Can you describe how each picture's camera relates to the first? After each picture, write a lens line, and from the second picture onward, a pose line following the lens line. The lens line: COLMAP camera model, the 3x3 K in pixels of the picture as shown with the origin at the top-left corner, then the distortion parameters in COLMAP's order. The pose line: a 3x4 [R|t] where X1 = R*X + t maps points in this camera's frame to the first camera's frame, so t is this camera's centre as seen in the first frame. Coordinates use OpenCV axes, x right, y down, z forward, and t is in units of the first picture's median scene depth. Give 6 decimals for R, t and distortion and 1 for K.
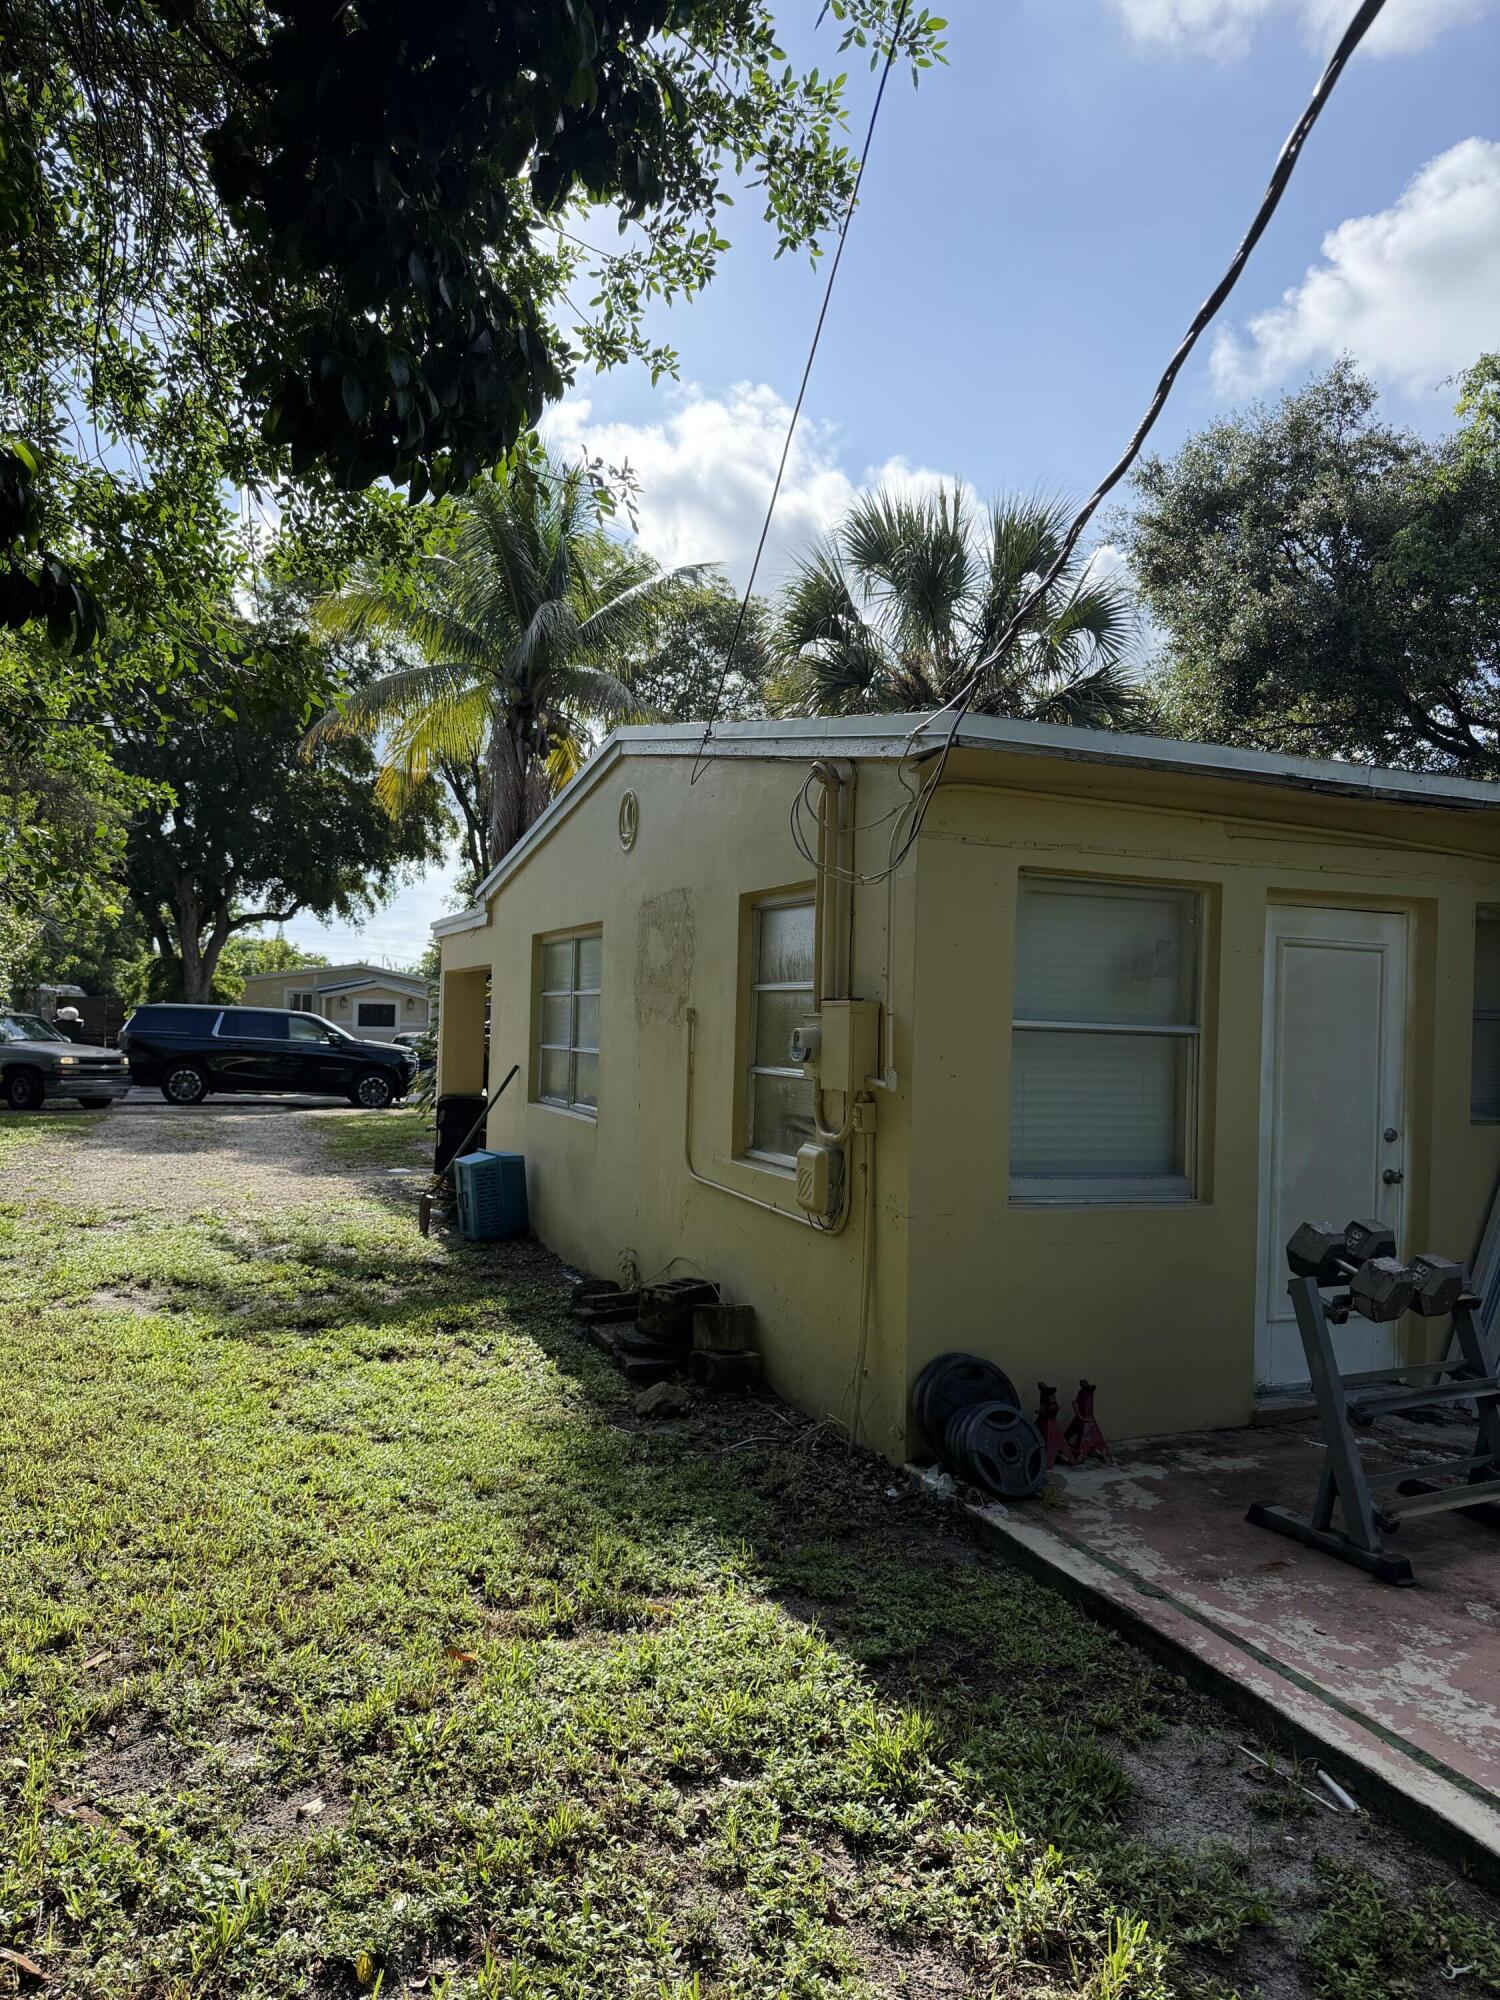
lens RADIAL K [[1373.4, 0, 750.0], [0, 1373.4, 1000.0], [0, 0, 1]] dist [0.112186, -0.152093]
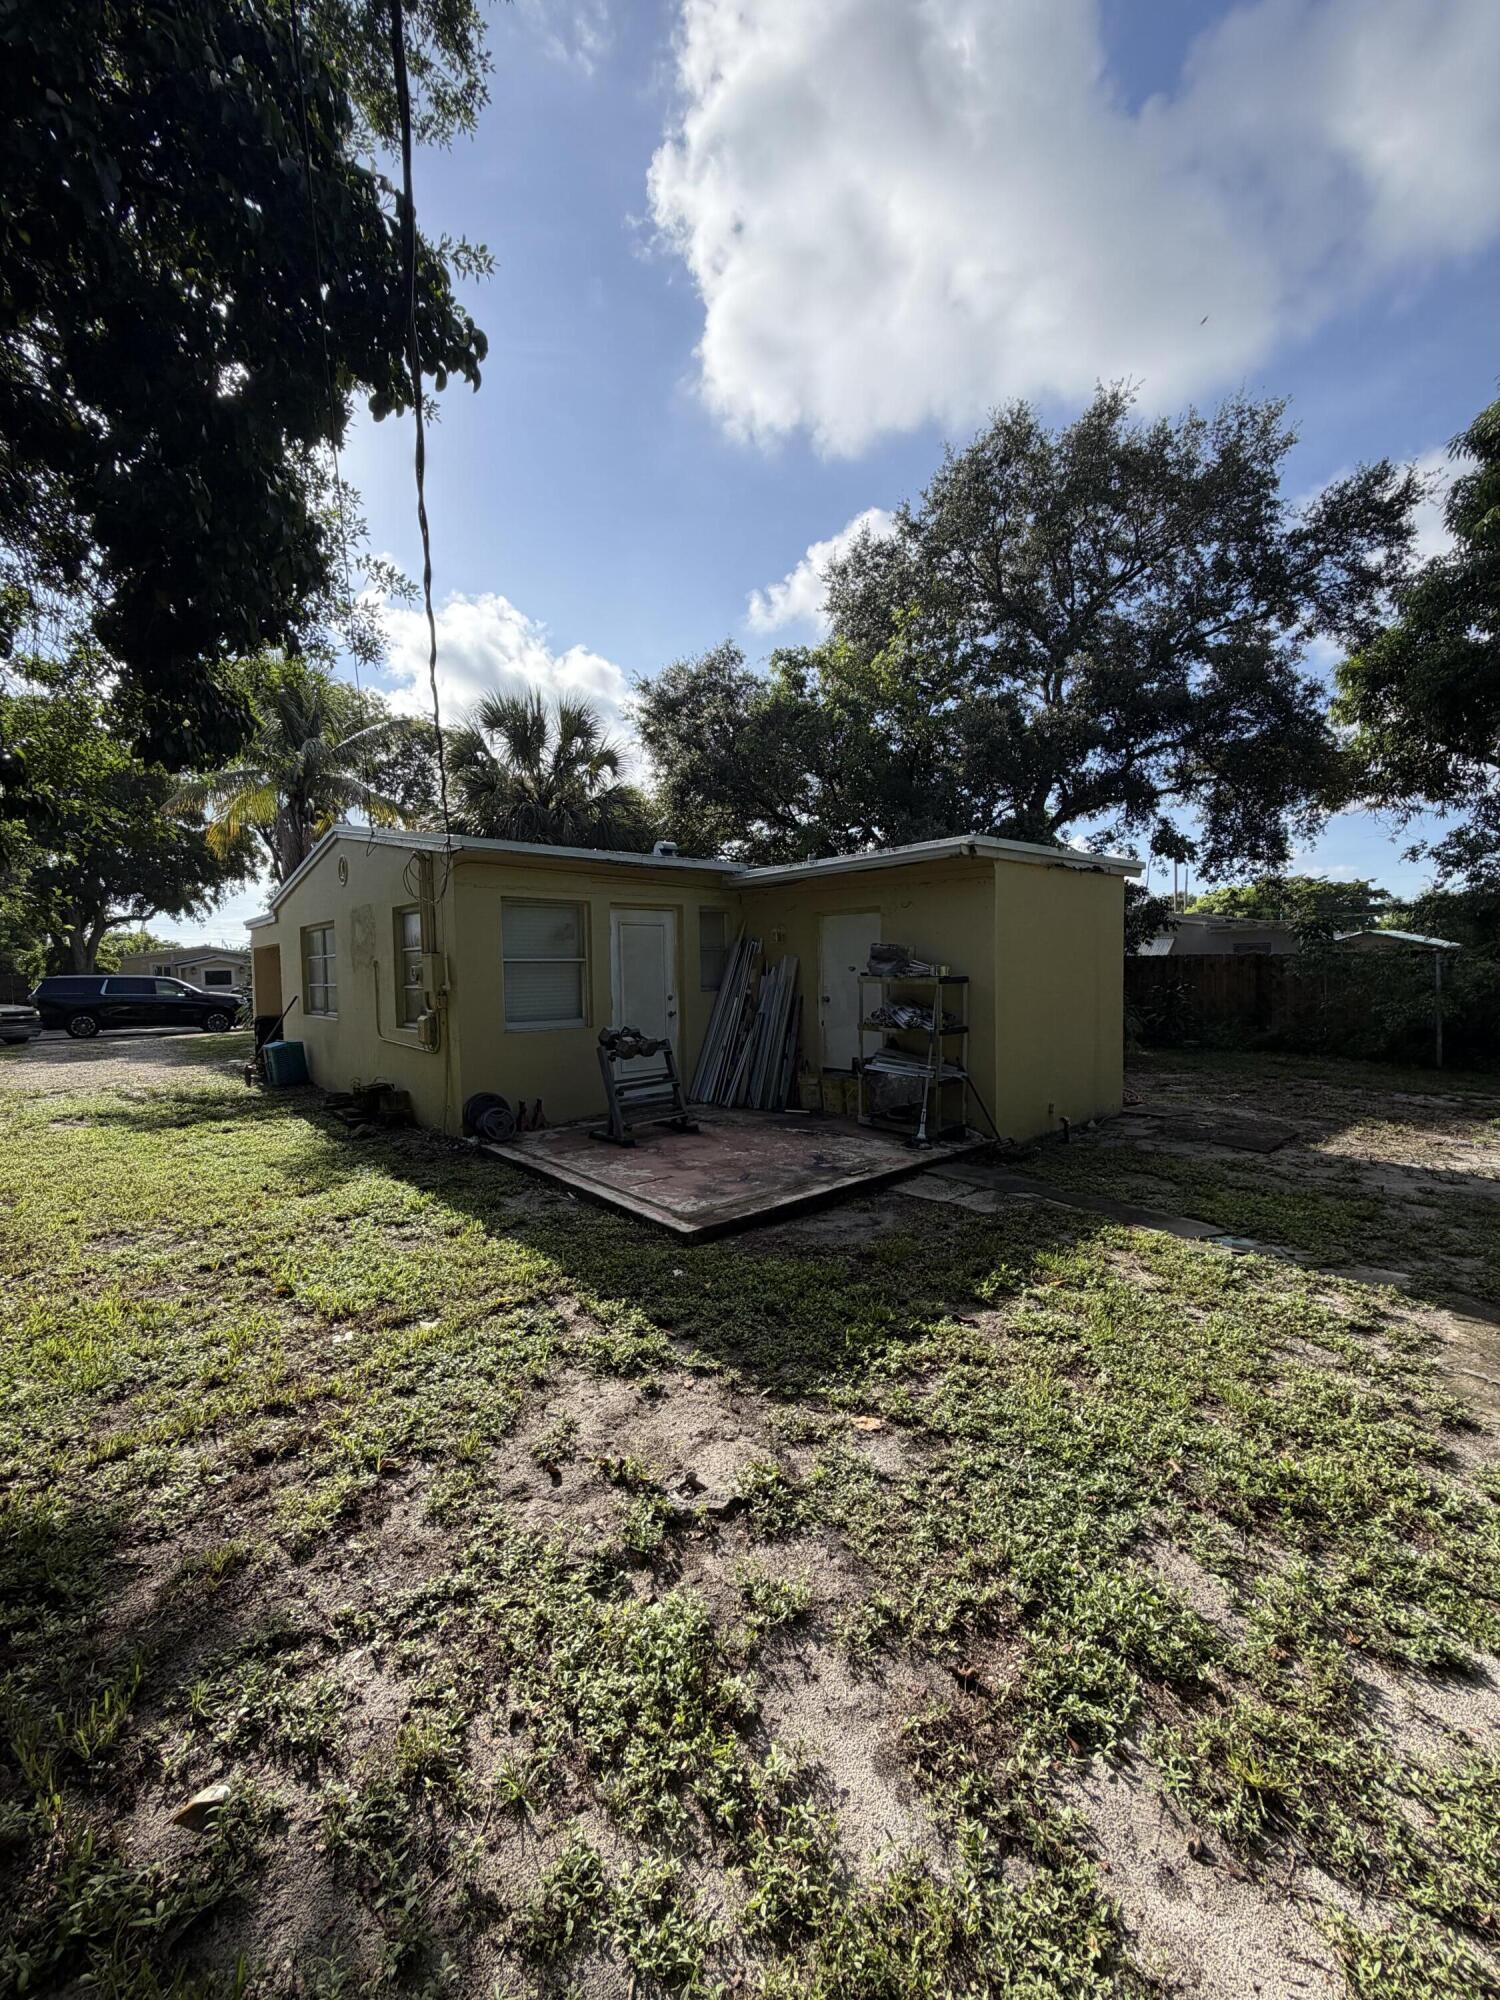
lens RADIAL K [[796.8, 0, 749.2], [0, 796.8, 993.7], [0, 0, 1]] dist [-0.000119, -0.000800]
pose [[0.947755, -0.056994, 0.313866, 0.084187], [0.040976, 0.997510, 0.057401, 0.007071], [-0.316356, -0.041541, 0.947731, -0.262057]]
